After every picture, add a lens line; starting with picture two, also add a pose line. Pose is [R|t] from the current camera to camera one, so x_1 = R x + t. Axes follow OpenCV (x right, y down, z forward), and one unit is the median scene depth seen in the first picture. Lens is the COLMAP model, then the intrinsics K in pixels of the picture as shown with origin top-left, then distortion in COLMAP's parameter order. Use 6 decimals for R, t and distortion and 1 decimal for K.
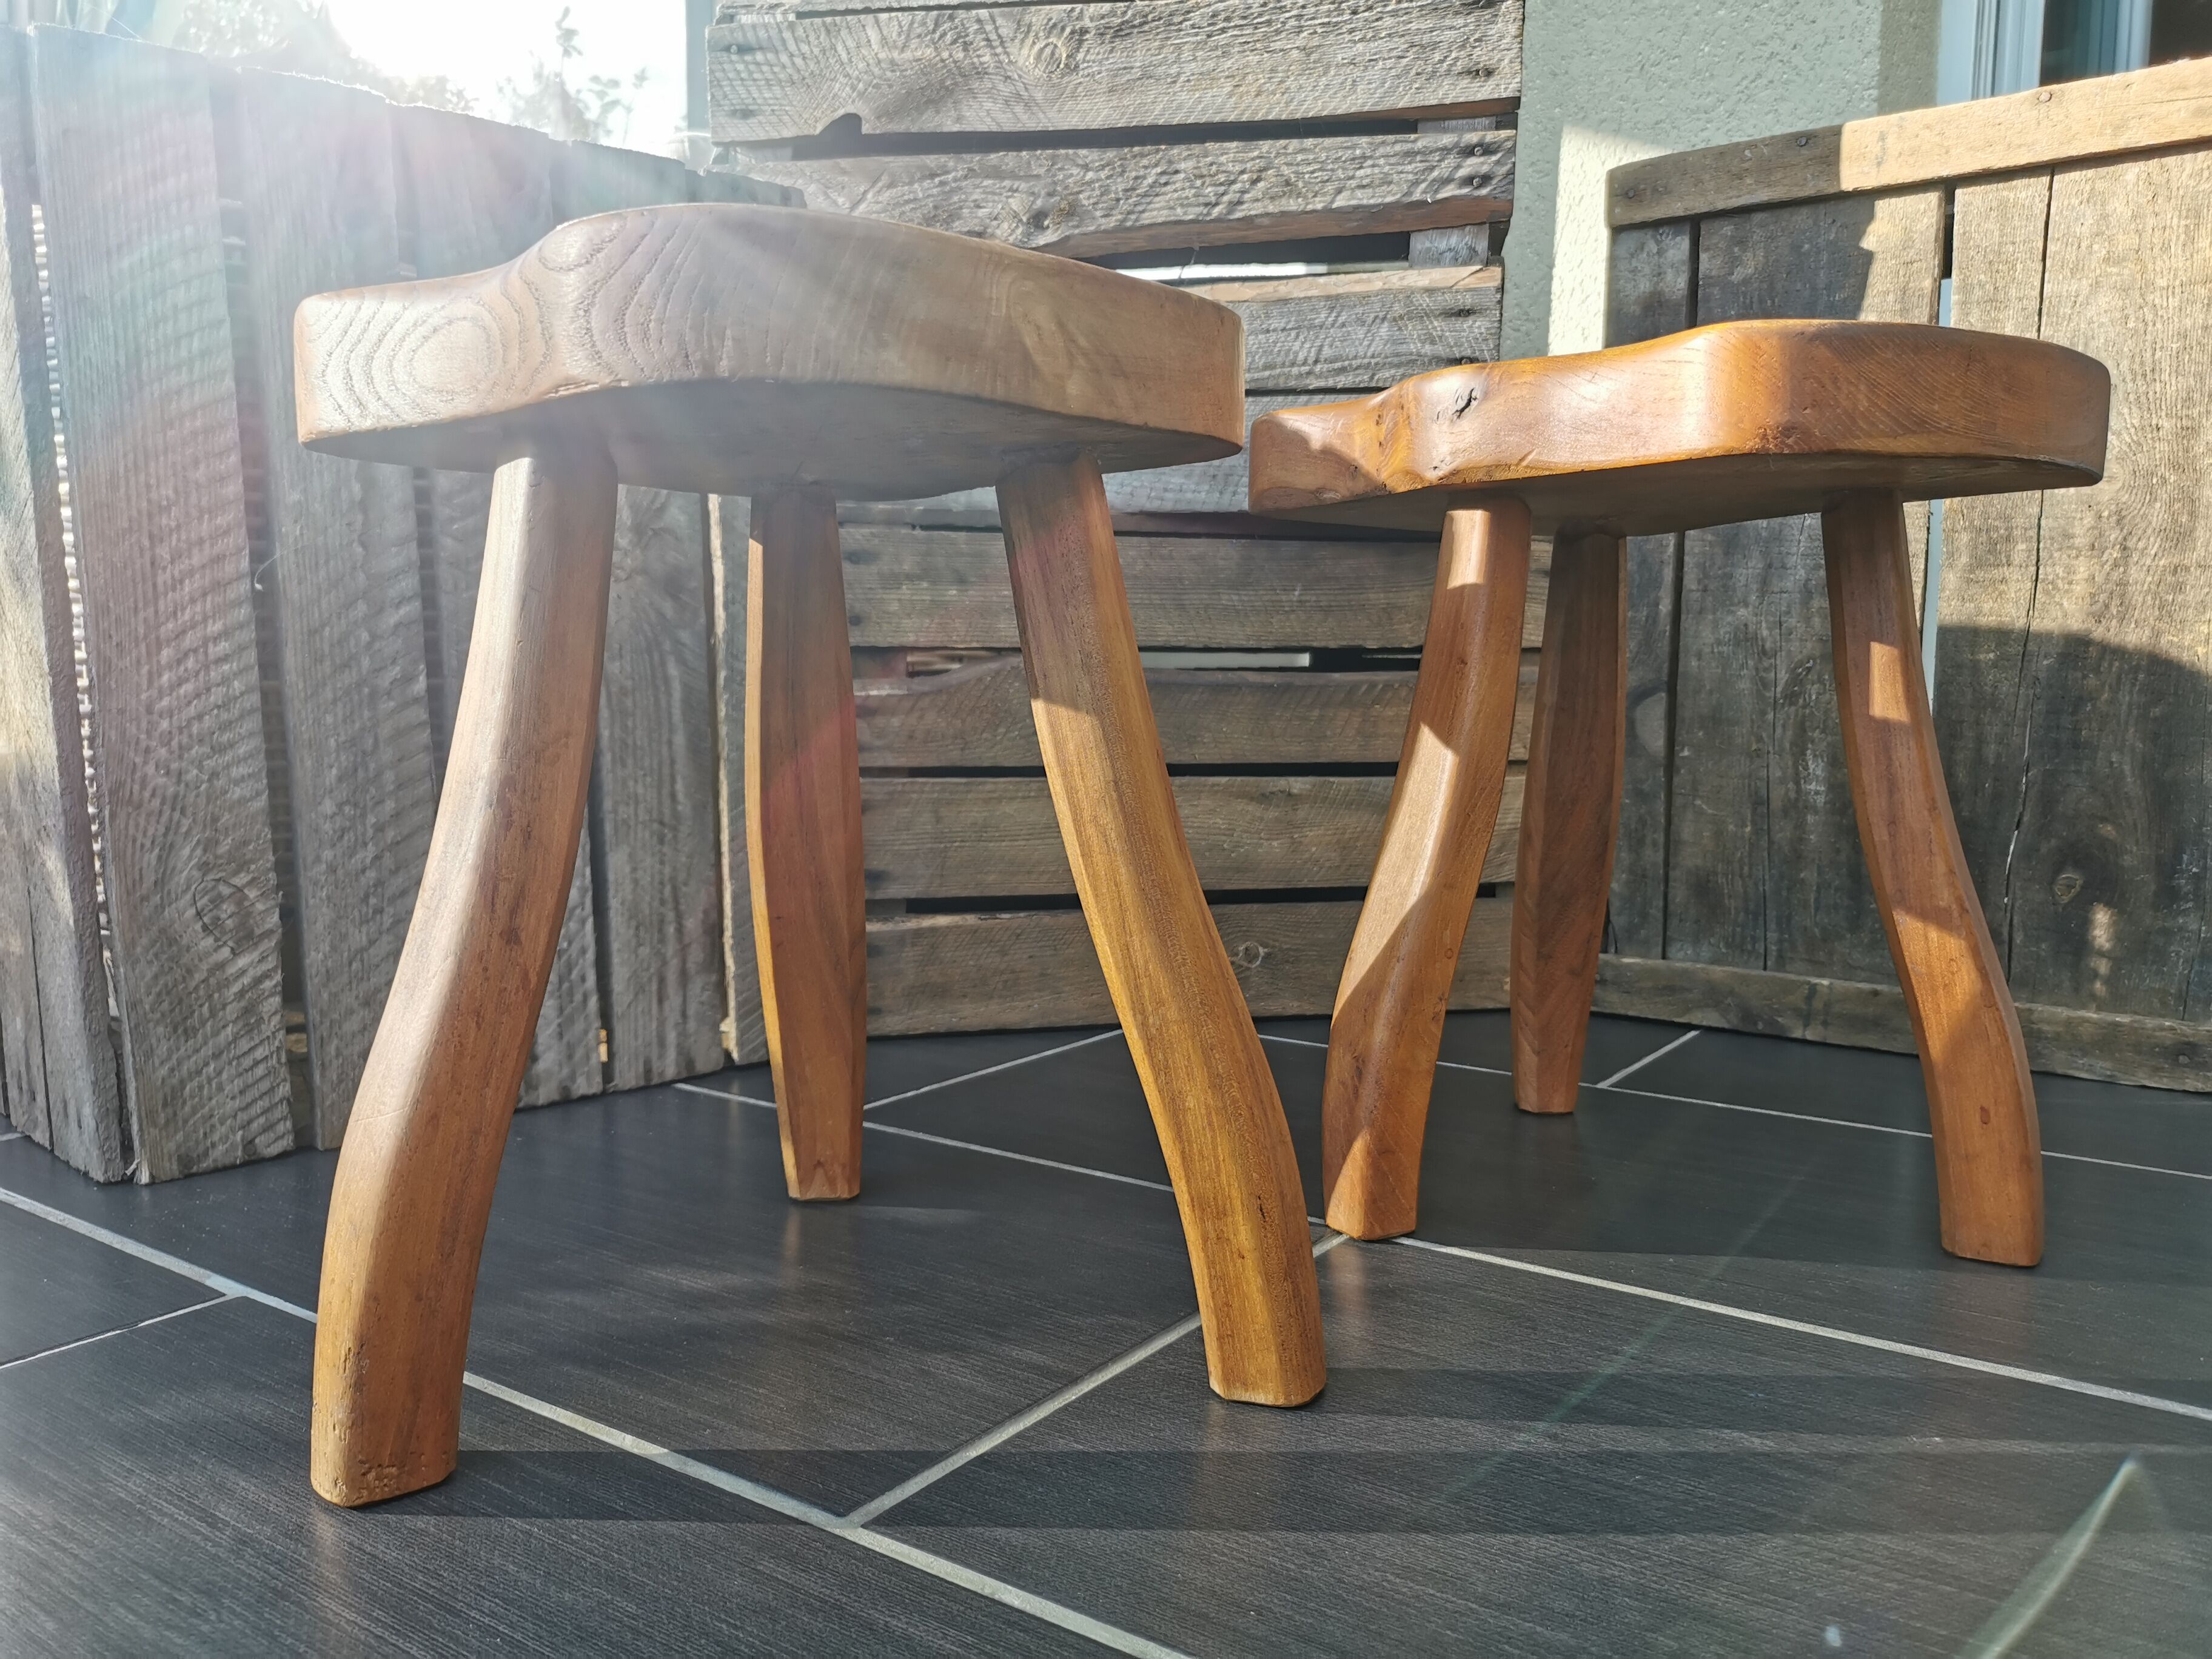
lens RADIAL K [[1724.1, 0, 1109.8], [0, 1724.1, 835.8], [0, 0, 1]] dist [0.055854, -0.071121]
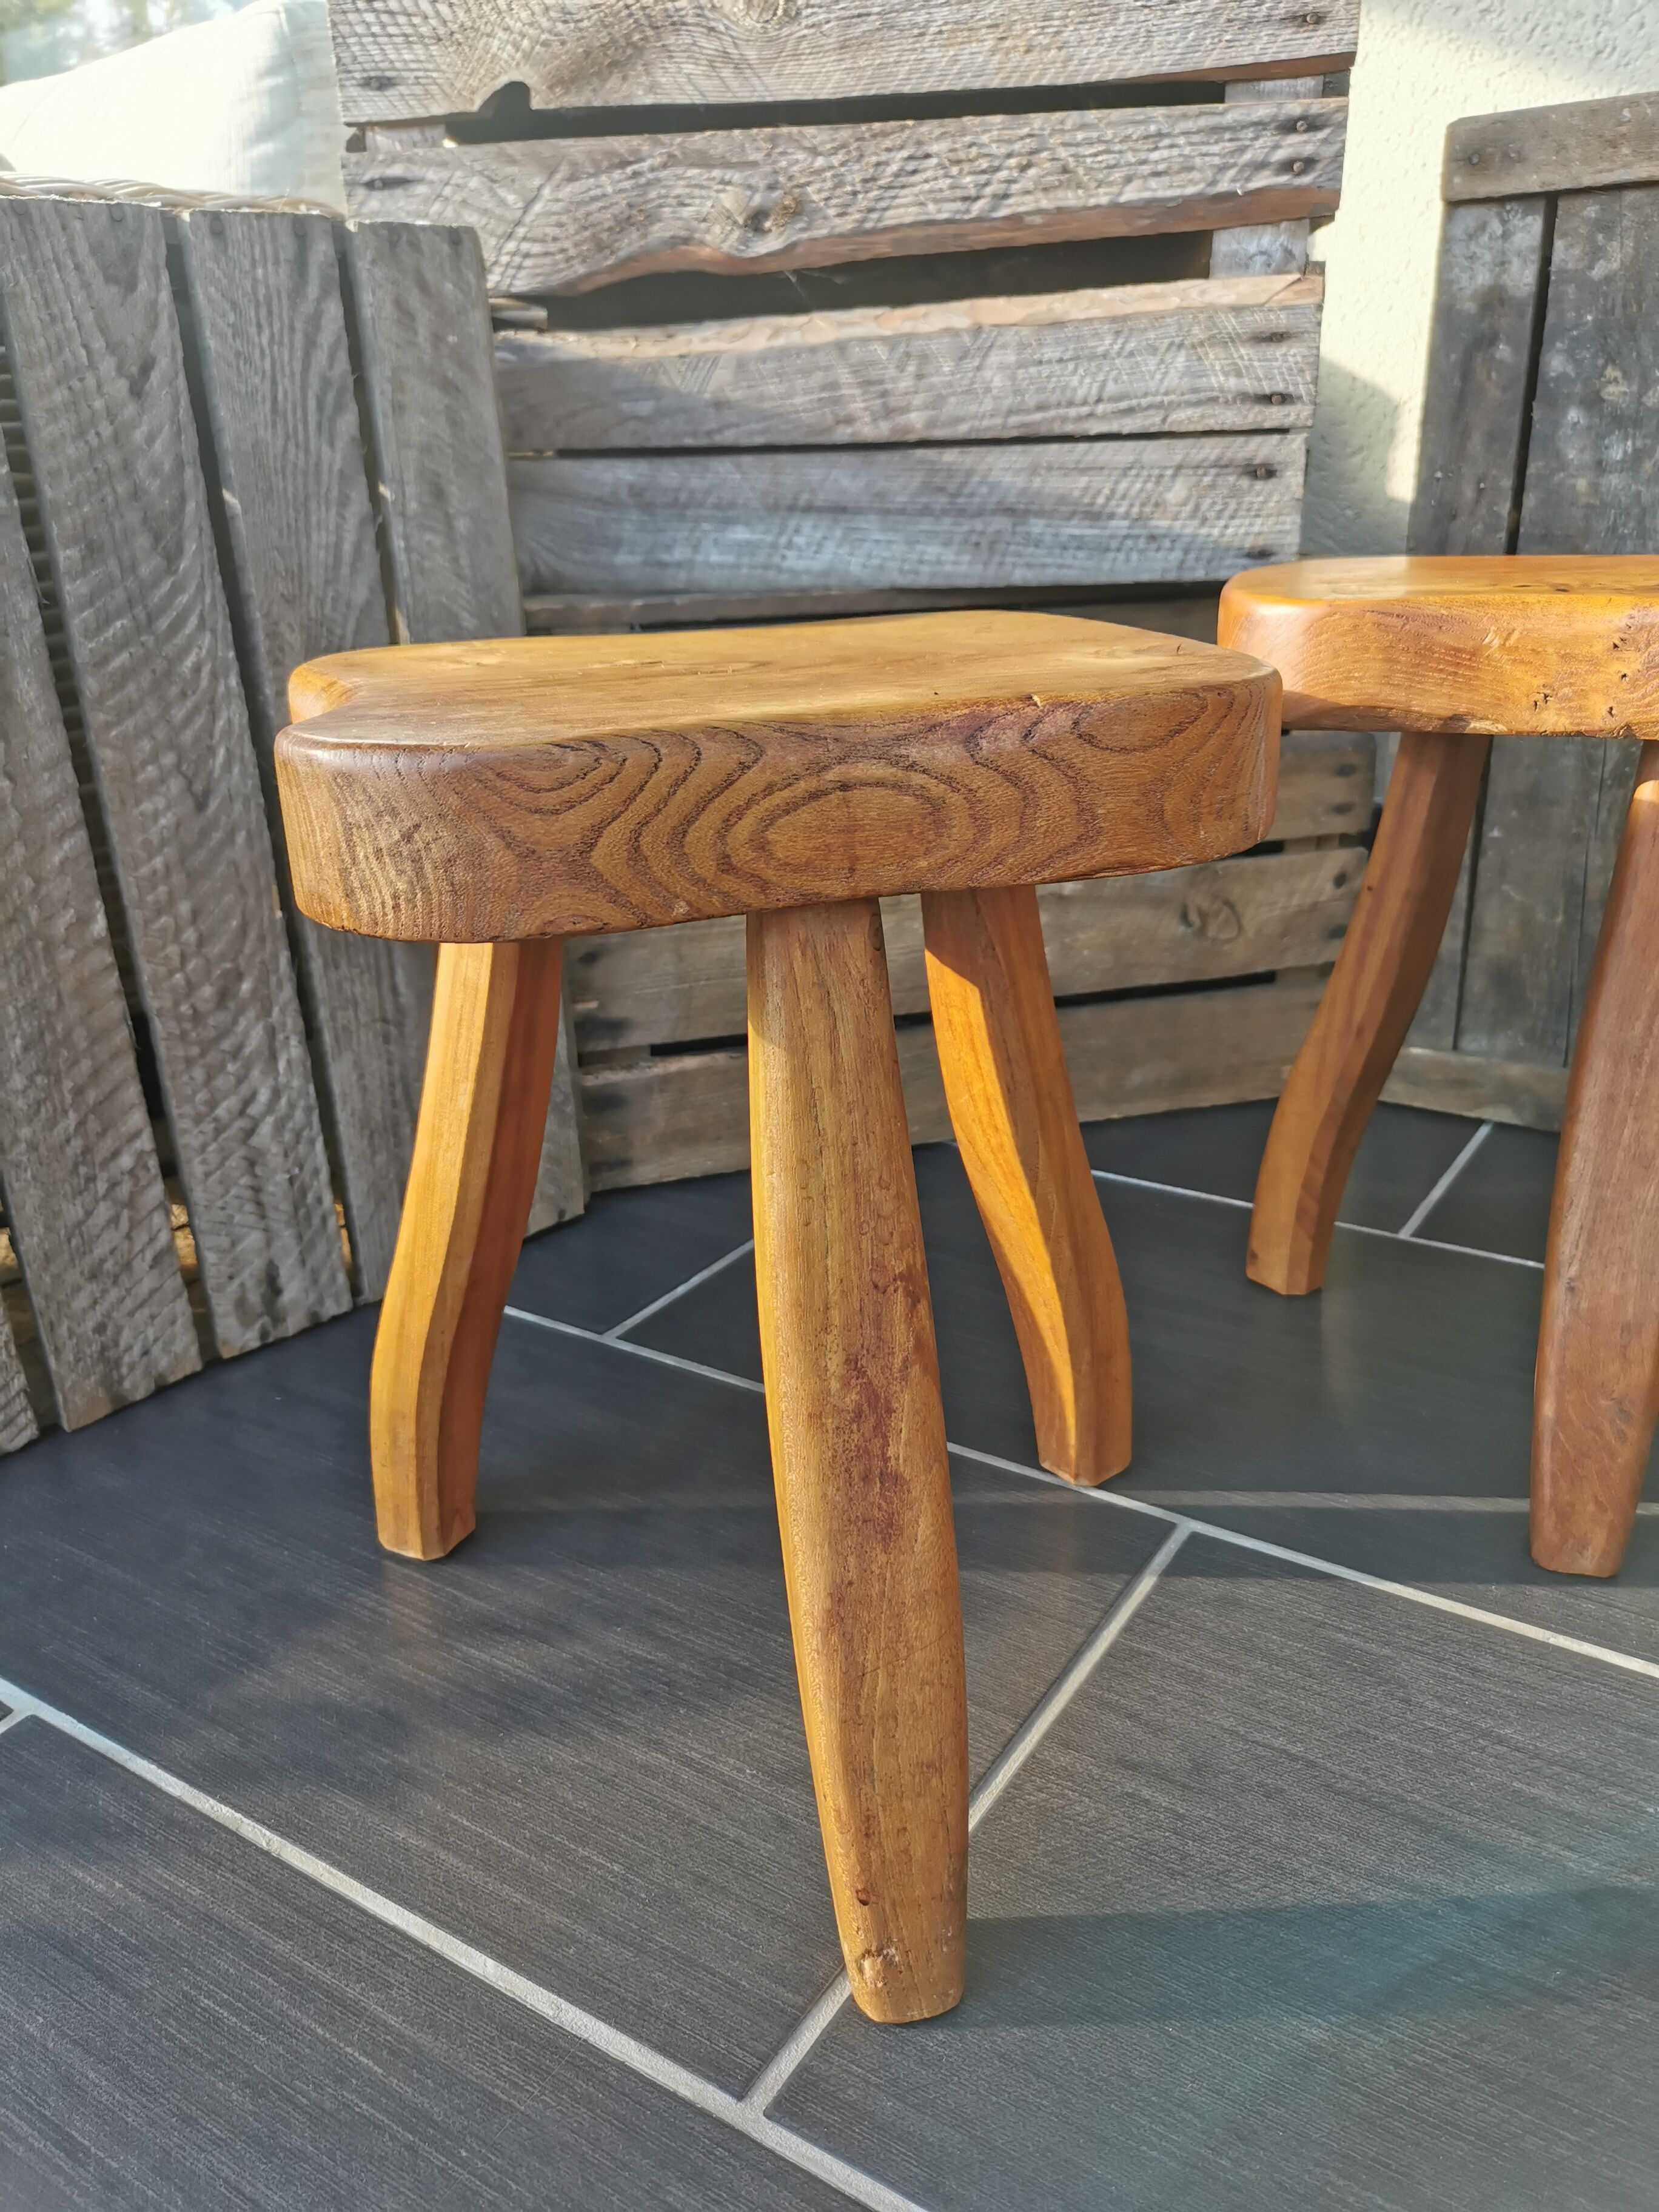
lens RADIAL K [[1732.3, 0, 829.5], [0, 1732.3, 1106.0], [0, 0, 1]] dist [0.046474, -0.060735]
pose [[0.998681, -0.045548, 0.023709, -0.049349], [0.037747, 0.964220, 0.262403, -0.181229], [-0.034812, -0.261162, 0.964667, 0.105737]]
